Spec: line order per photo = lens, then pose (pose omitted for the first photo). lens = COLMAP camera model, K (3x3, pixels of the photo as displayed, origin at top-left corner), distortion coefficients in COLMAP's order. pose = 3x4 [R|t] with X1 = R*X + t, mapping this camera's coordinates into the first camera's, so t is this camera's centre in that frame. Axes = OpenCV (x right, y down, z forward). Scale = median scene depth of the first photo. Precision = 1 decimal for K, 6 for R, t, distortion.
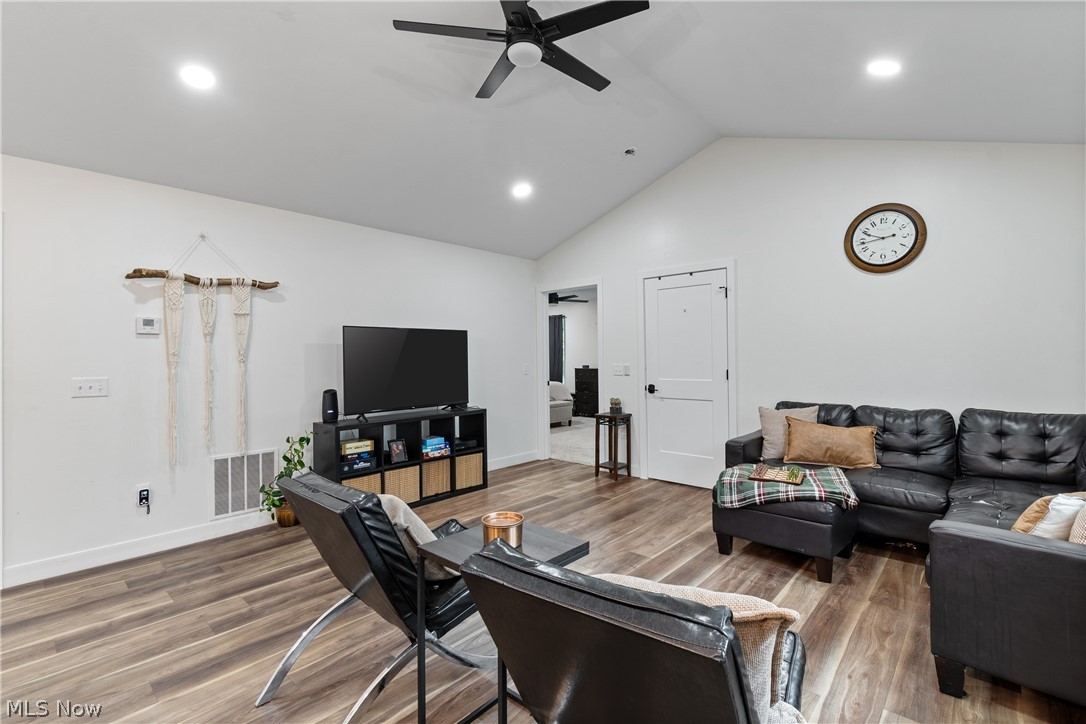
lens RADIAL K [[487.4, 0, 556.7], [0, 487.4, 354.2], [0, 0, 1]] dist [-0.000099, -0.000515]
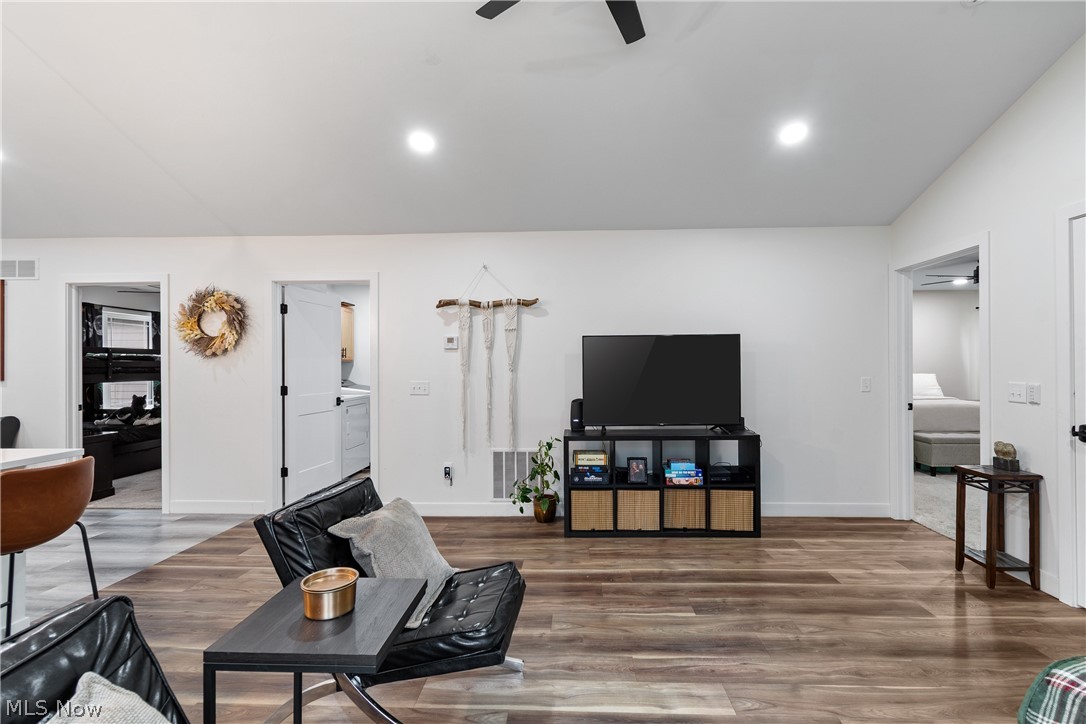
lens RADIAL K [[494.3, 0, 557.8], [0, 494.3, 366.0], [0, 0, 1]] dist [0.000336, -0.000527]
pose [[0.634793, 0.009469, -0.772624, 0.326097], [0.003333, 0.999882, 0.014993, -0.012440], [0.772675, -0.012093, 0.634687, 0.331374]]
